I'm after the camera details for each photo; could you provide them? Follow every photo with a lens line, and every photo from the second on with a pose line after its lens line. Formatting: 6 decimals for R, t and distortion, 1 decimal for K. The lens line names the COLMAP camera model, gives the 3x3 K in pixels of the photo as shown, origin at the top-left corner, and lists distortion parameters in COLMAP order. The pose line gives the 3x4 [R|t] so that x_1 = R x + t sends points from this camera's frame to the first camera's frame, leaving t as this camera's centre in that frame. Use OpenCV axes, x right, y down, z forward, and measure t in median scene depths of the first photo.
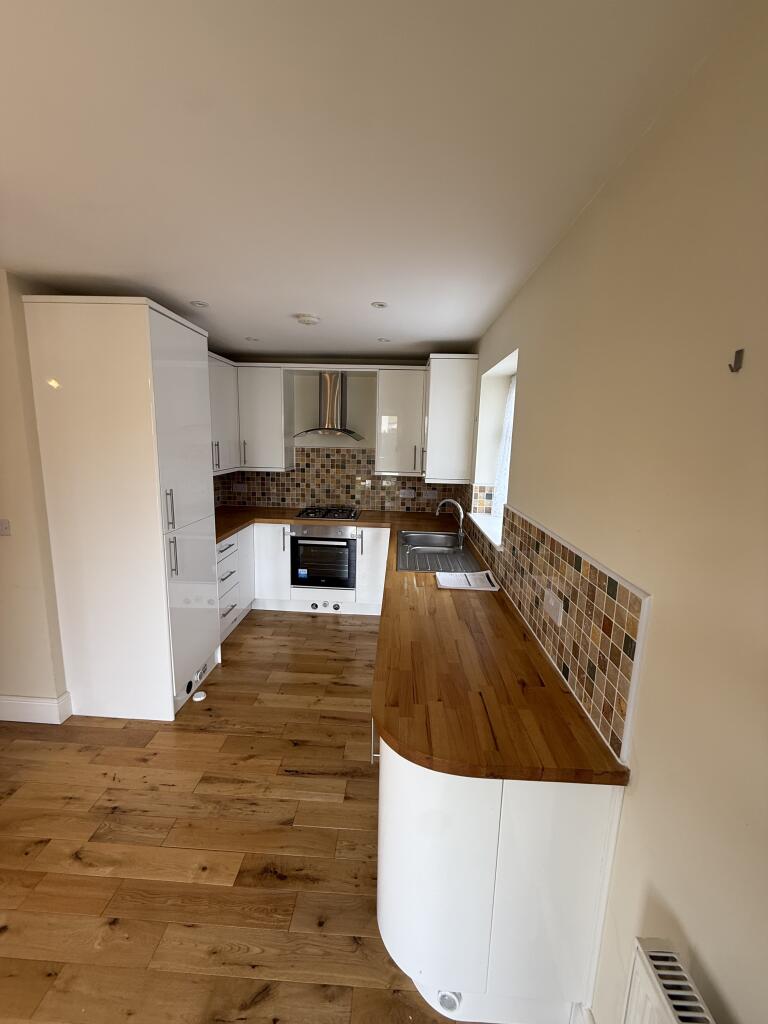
lens RADIAL K [[410.0, 0, 382.0], [0, 410.0, 506.2], [0, 0, 1]] dist [-0.001184, -0.000131]
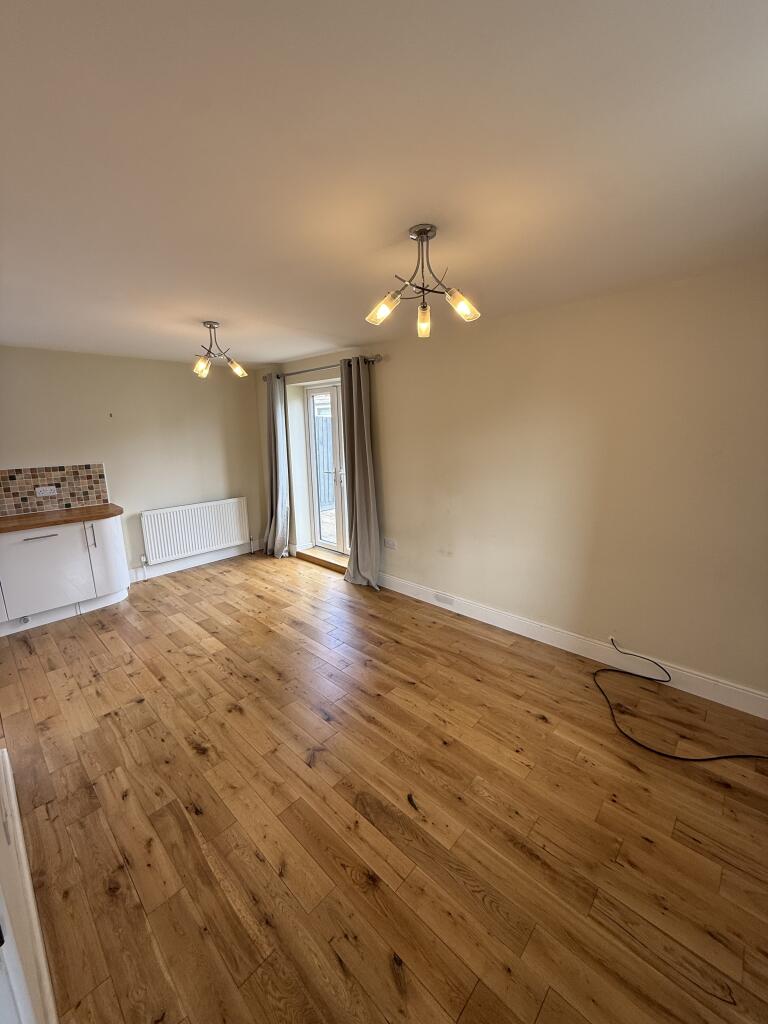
lens RADIAL K [[410.0, 0, 382.0], [0, 410.0, 510.1], [0, 0, 1]] dist [-0.001184, -0.000131]
pose [[-0.759765, -0.143067, 0.634262, -3.393173], [0.104984, 0.935699, 0.336818, -0.360246], [-0.641666, 0.322490, -0.695892, 1.697976]]
